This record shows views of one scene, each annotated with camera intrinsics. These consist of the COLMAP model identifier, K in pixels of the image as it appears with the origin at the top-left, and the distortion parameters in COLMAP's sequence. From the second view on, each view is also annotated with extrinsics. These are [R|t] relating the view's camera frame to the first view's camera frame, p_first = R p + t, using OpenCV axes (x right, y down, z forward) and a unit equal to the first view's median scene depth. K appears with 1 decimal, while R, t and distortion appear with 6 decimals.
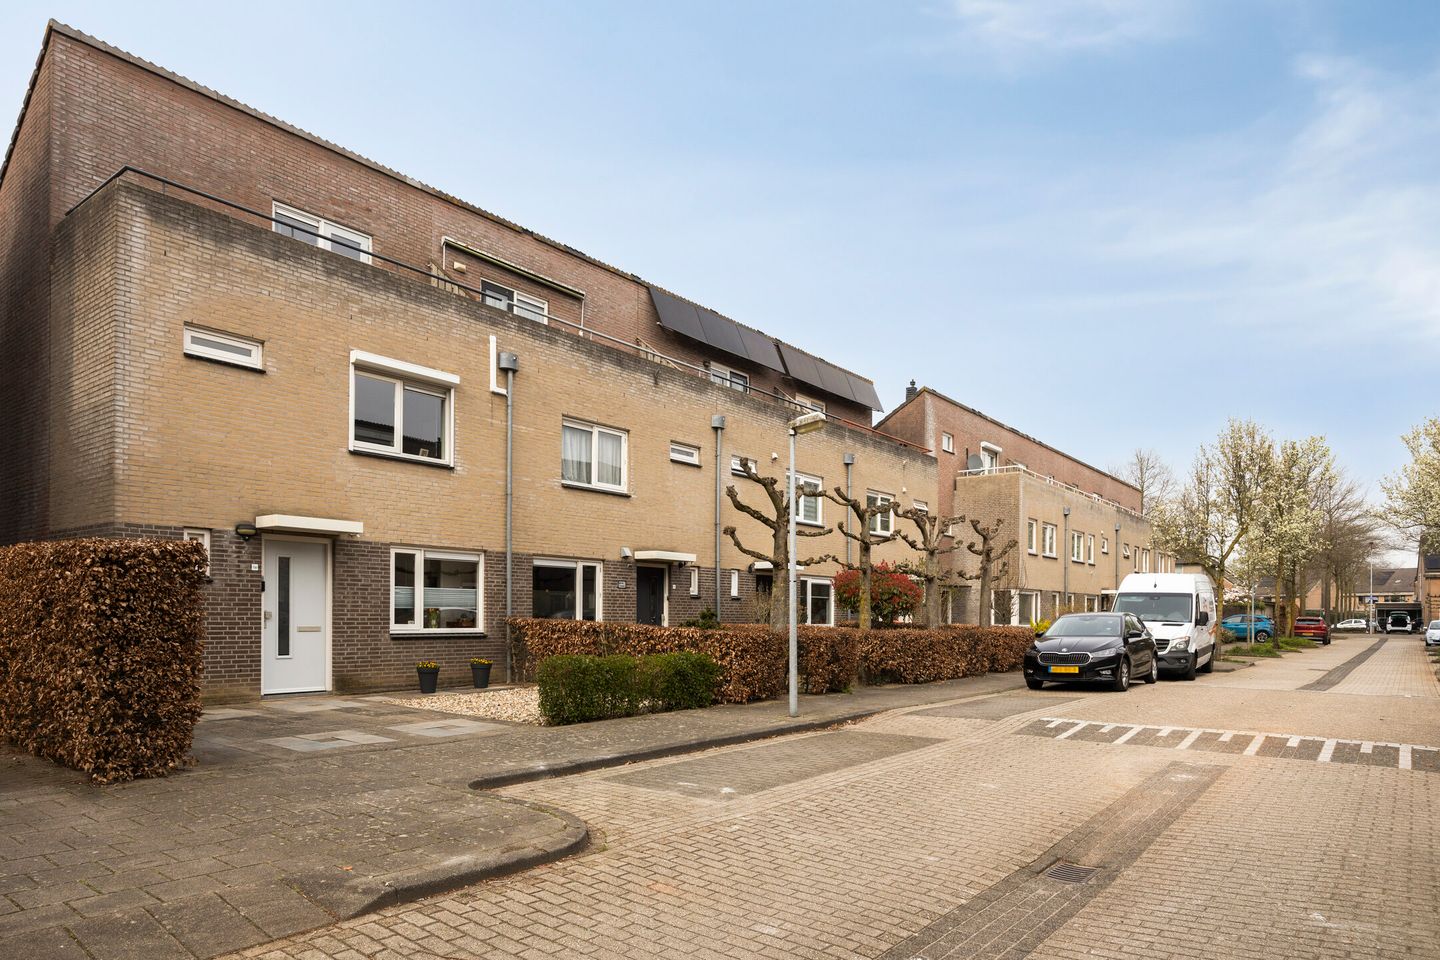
lens RADIAL K [[866.3, 0, 713.3], [0, 866.3, 483.0], [0, 0, 1]] dist [0.000050, 0.000513]
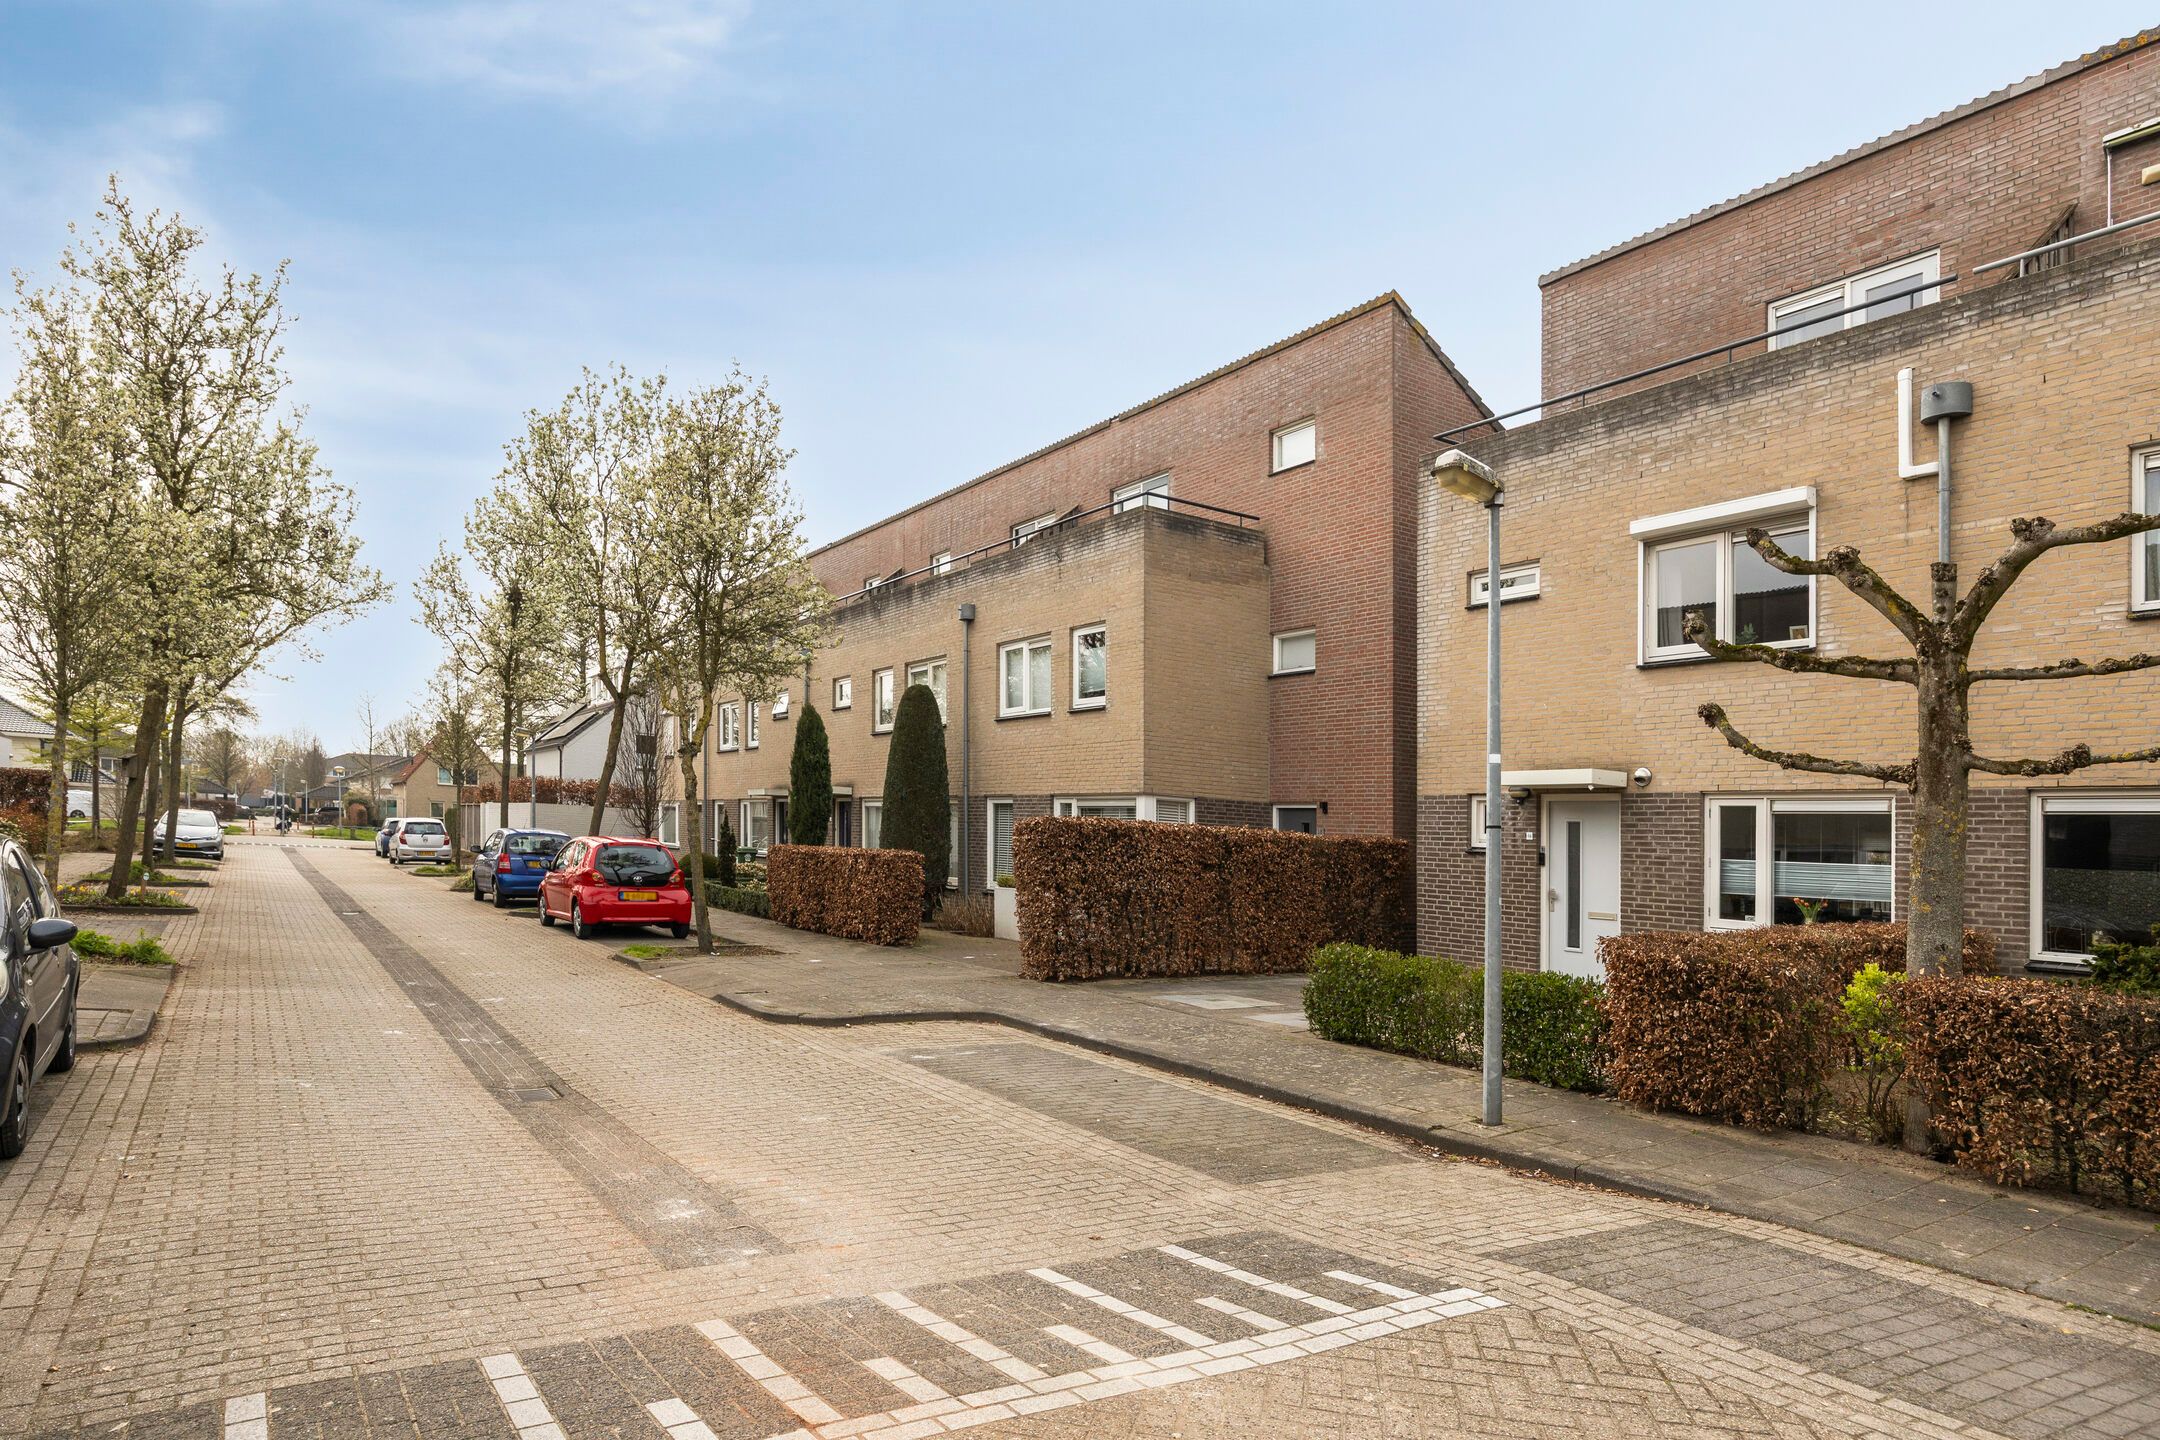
lens RADIAL K [[1299.4, 0, 1069.9], [0, 1299.4, 724.5], [0, 0, 1]] dist [0.000050, 0.000513]
pose [[-0.319391, -0.115869, -0.940512, 0.709094], [0.091267, 0.984121, -0.152236, 0.127243], [0.943218, -0.134460, -0.303745, 0.880776]]
